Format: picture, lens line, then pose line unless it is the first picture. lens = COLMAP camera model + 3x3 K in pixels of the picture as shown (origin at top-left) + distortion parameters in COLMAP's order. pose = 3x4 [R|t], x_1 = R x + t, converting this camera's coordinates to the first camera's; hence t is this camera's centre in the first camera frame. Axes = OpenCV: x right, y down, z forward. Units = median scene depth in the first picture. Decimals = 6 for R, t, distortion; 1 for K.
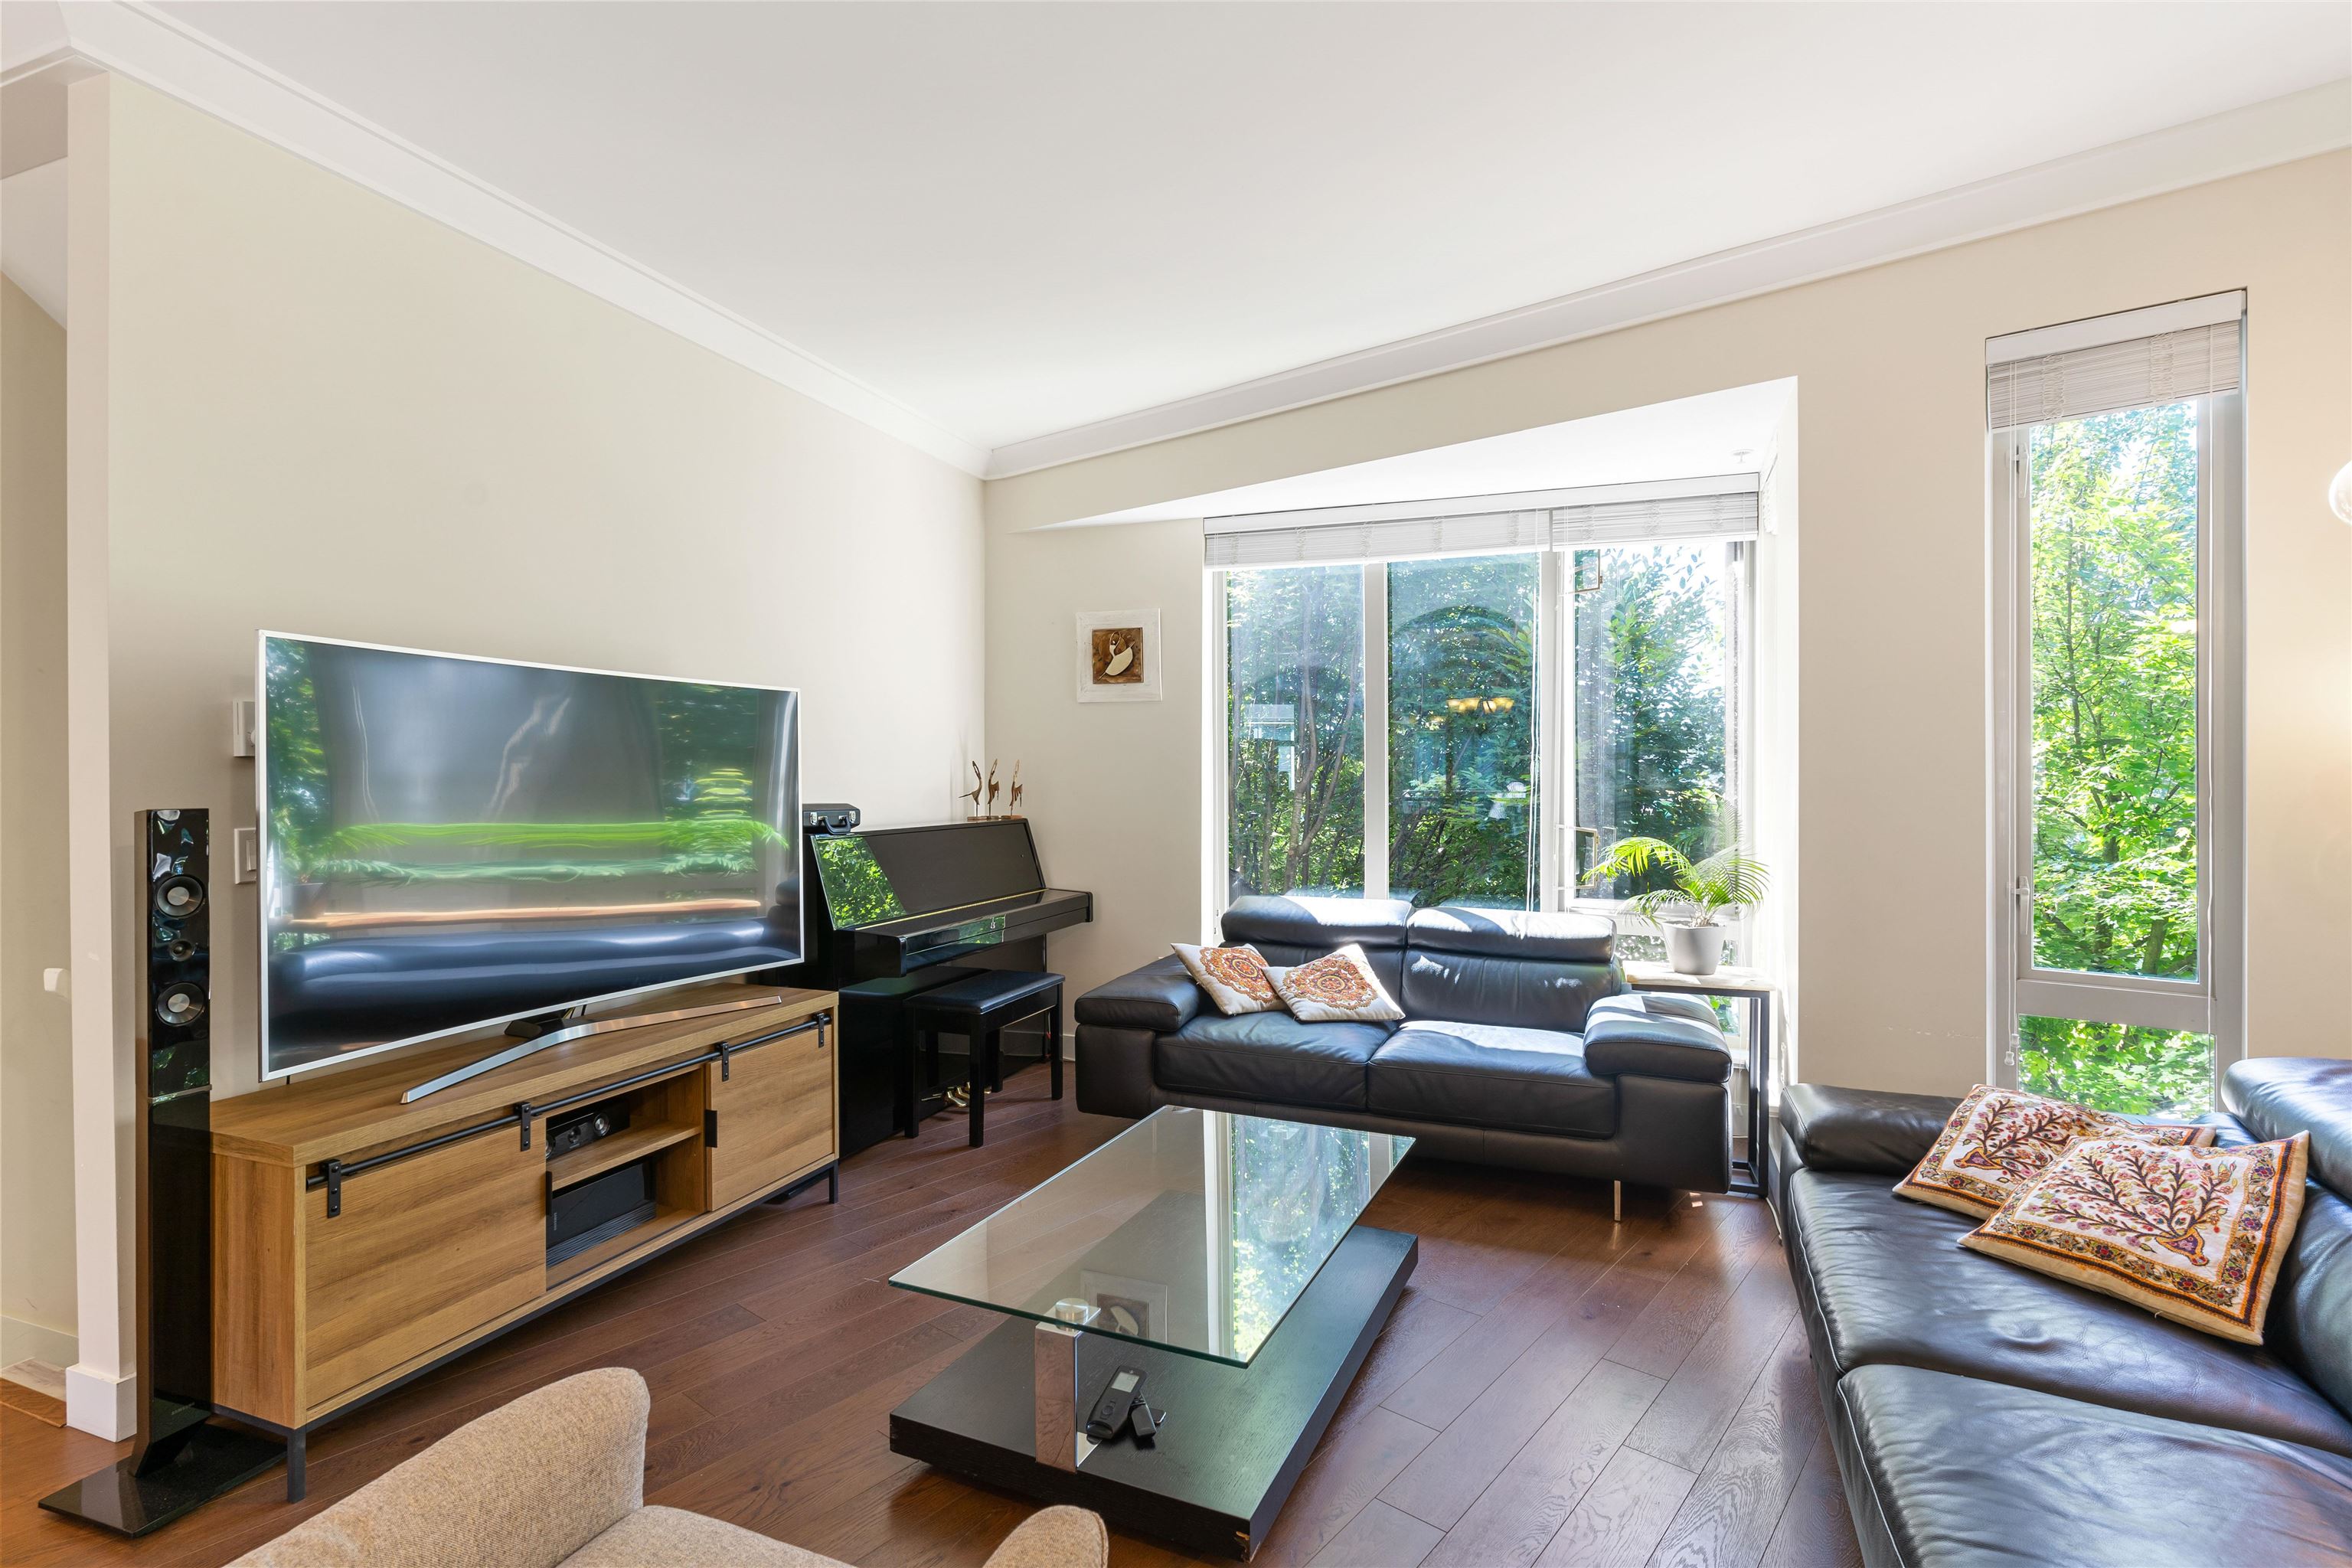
lens RADIAL K [[1125.3, 0, 1177.8], [0, 1125.3, 783.4], [0, 0, 1]] dist [0.005247, -0.002786]
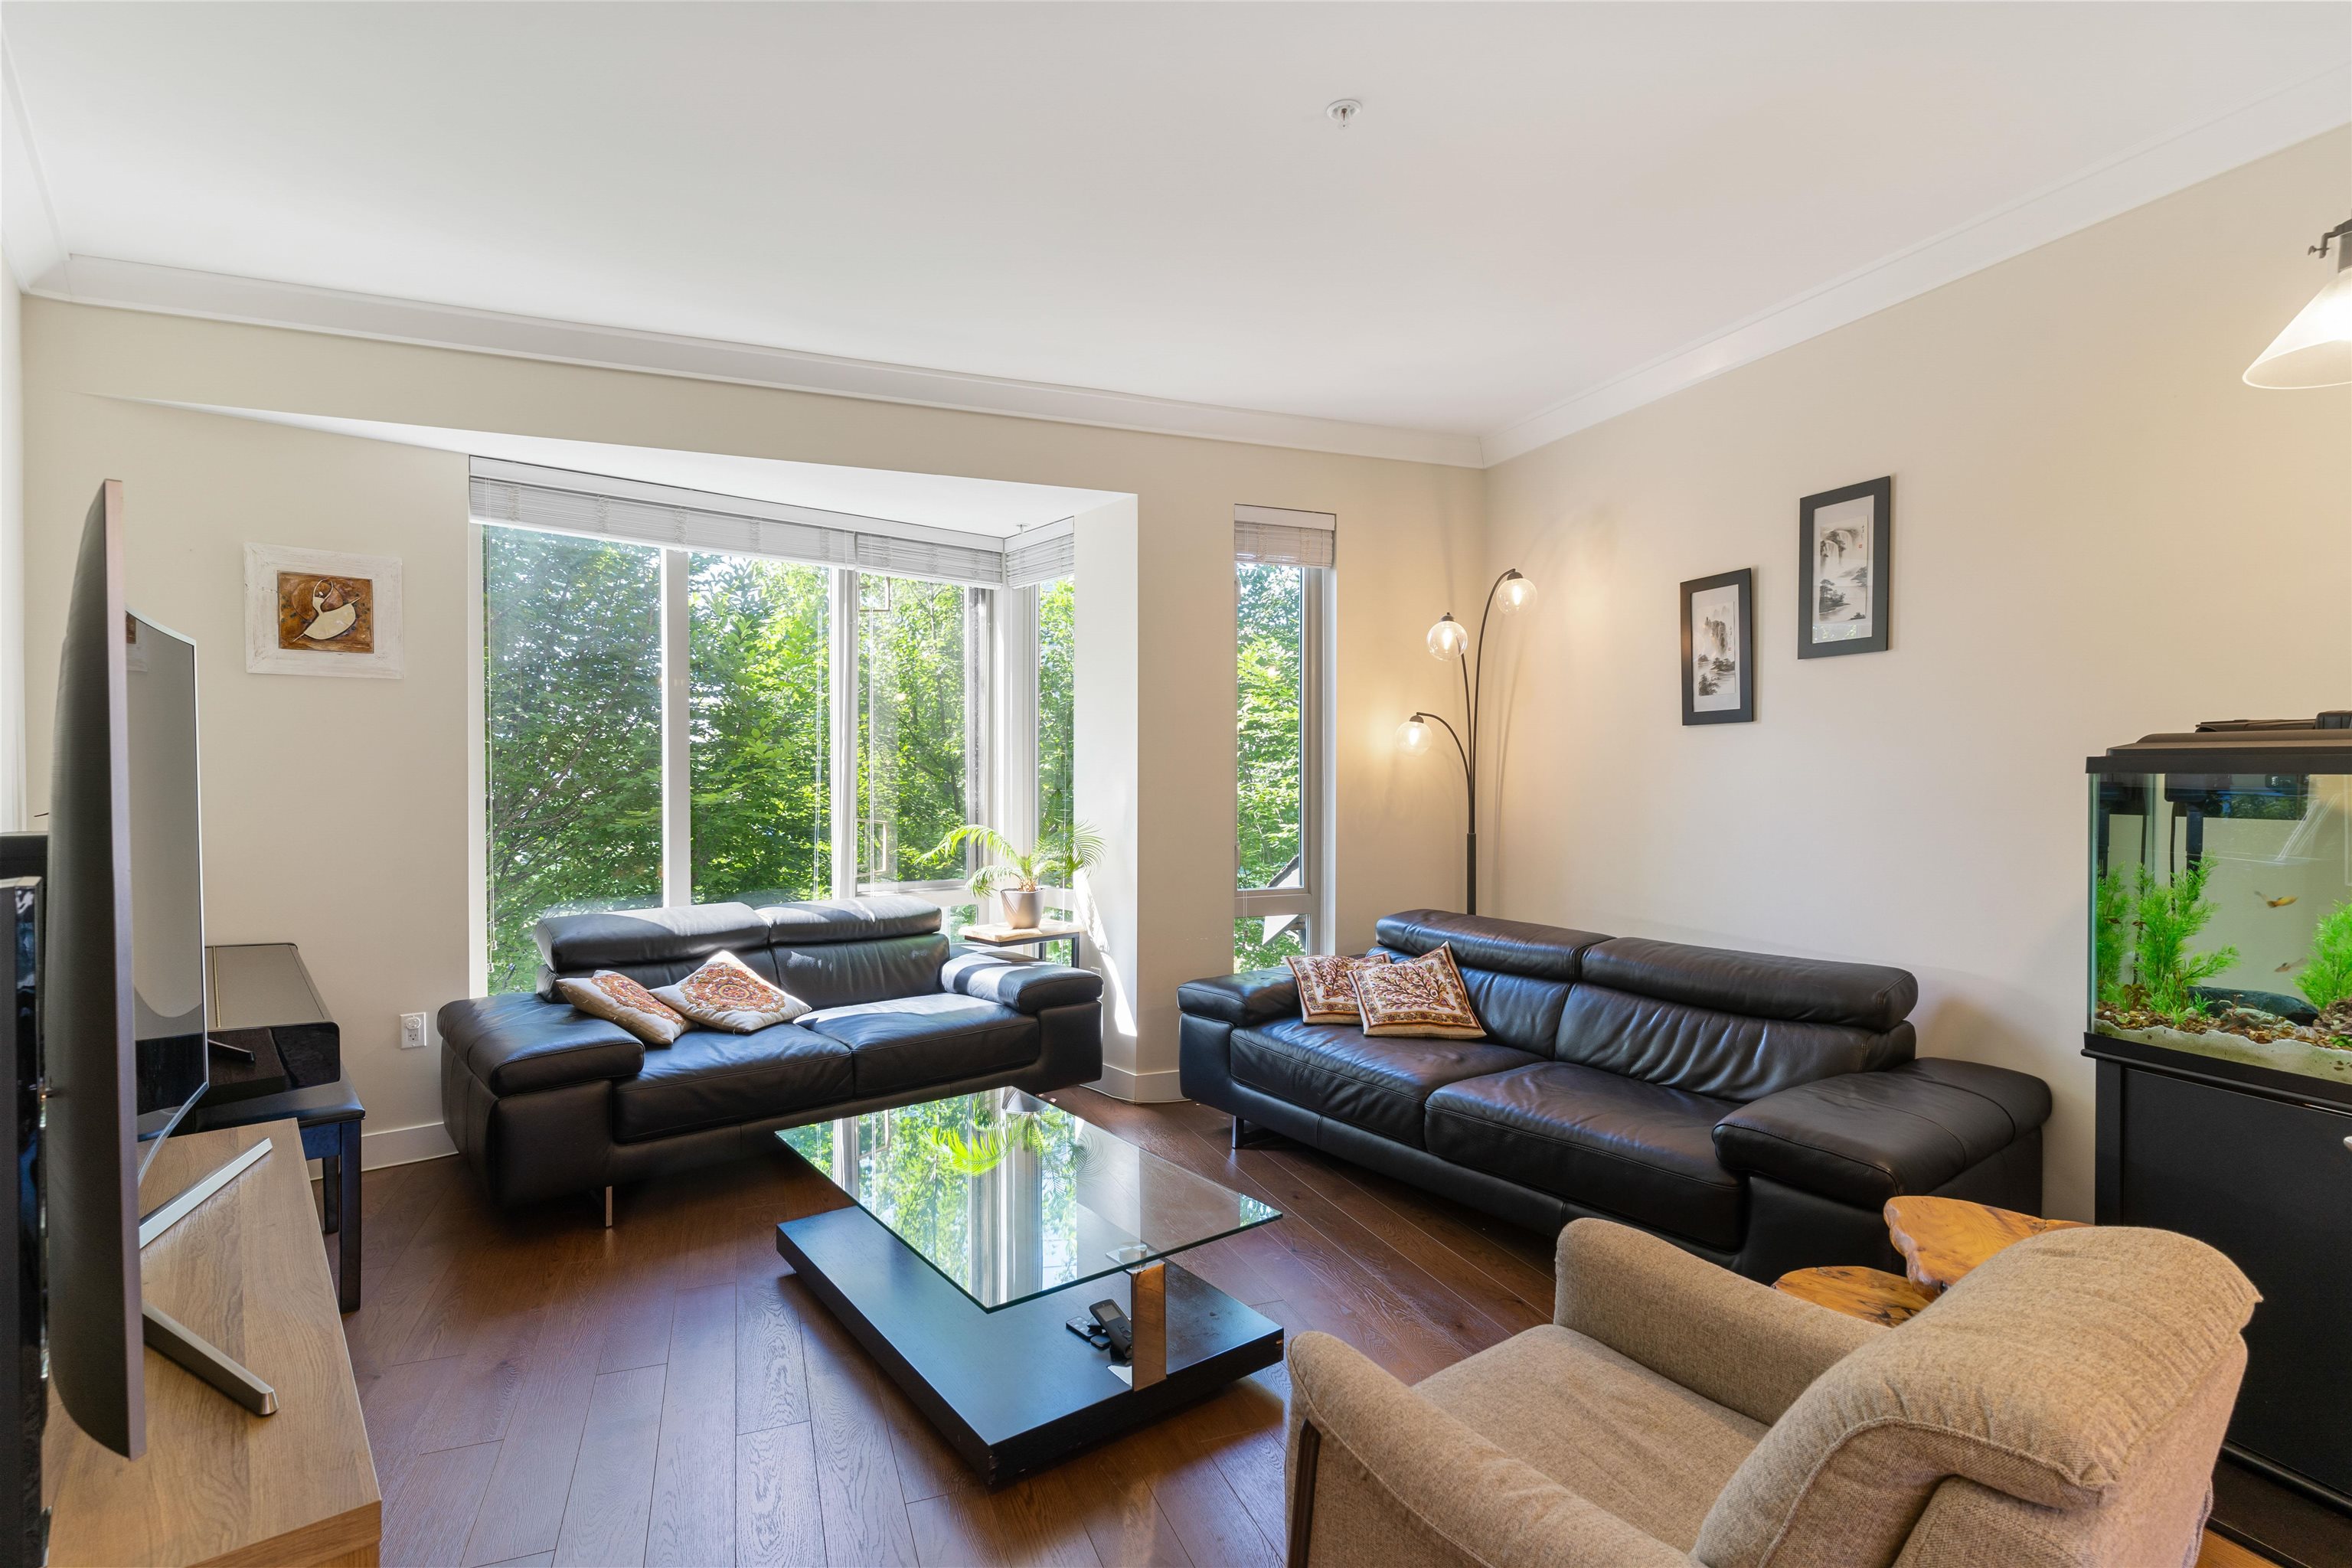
lens RADIAL K [[1125.3, 0, 1174.5], [0, 1125.3, 792.6], [0, 0, 1]] dist [0.005247, -0.002786]
pose [[0.484873, -0.020469, 0.874345, -0.498672], [0.010830, 0.999790, 0.017400, -0.004988], [-0.874517, 0.001033, 0.484993, 0.196855]]
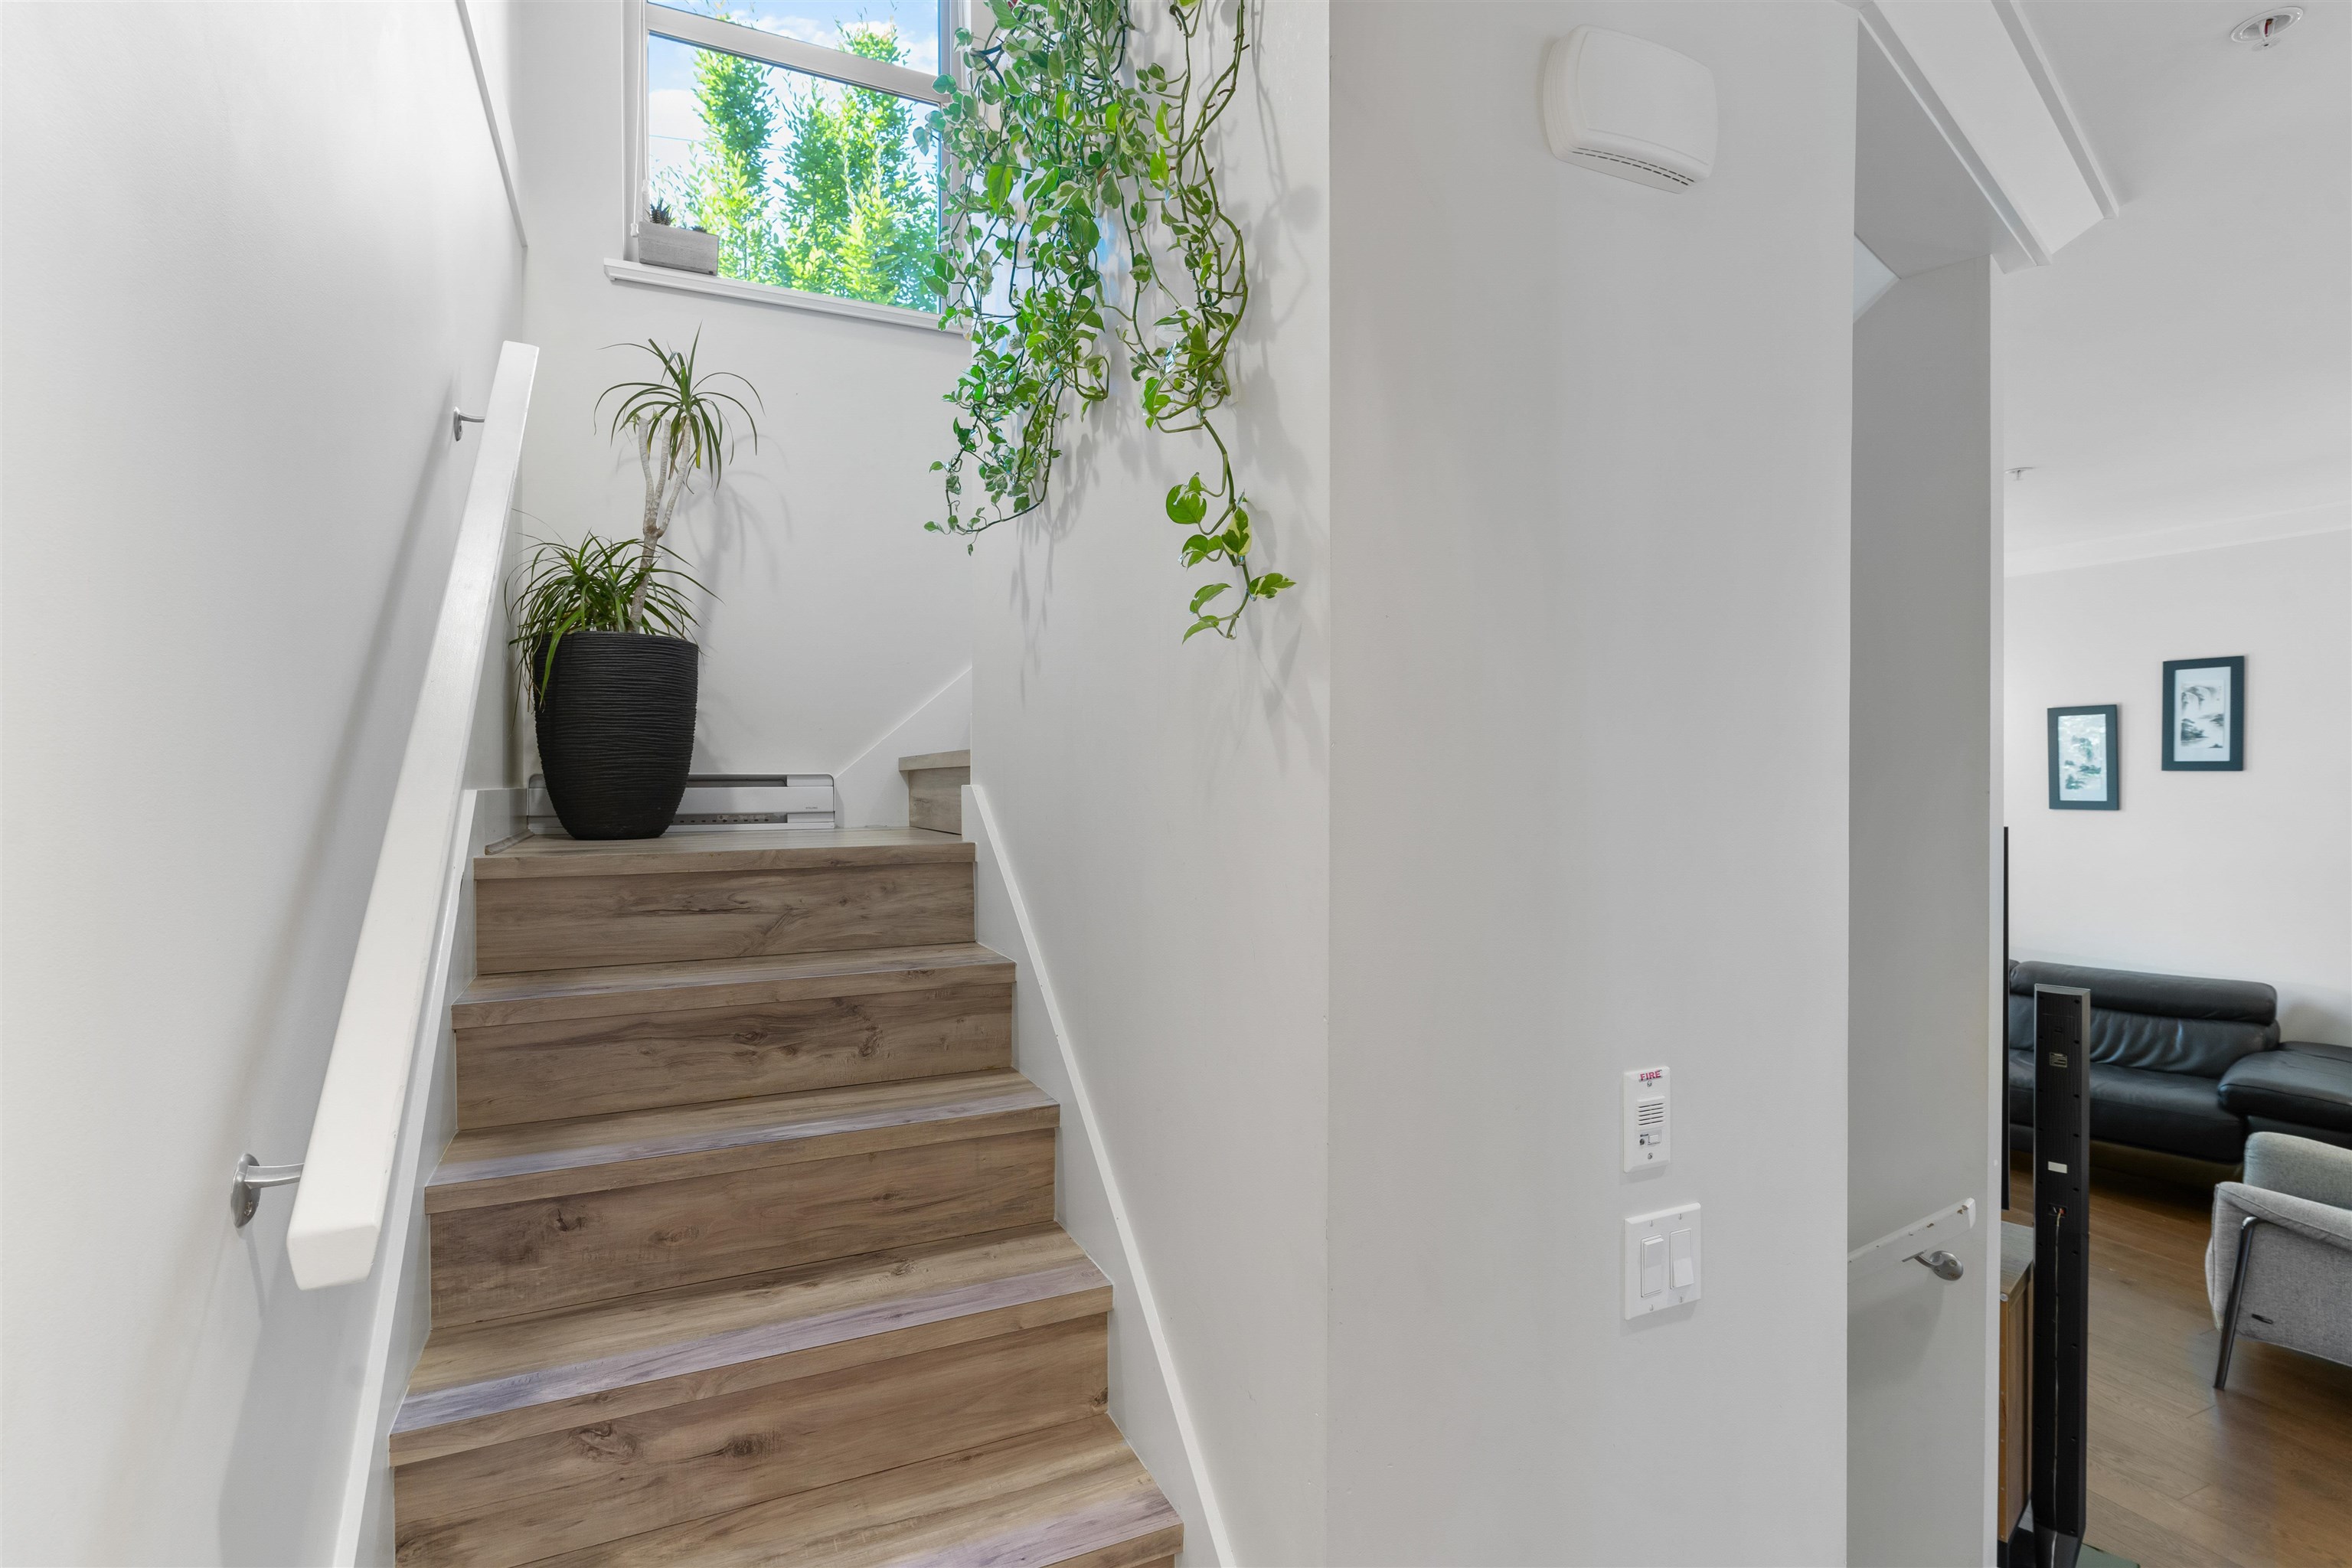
lens RADIAL K [[1125.3, 0, 1189.6], [0, 1125.3, 779.8], [0, 0, 1]] dist [0.005247, -0.002786]
pose [[0.428477, -0.015587, 0.903418, -1.111579], [0.012694, 0.999856, 0.011231, -0.103642], [-0.903464, 0.006655, 0.428613, 0.634614]]
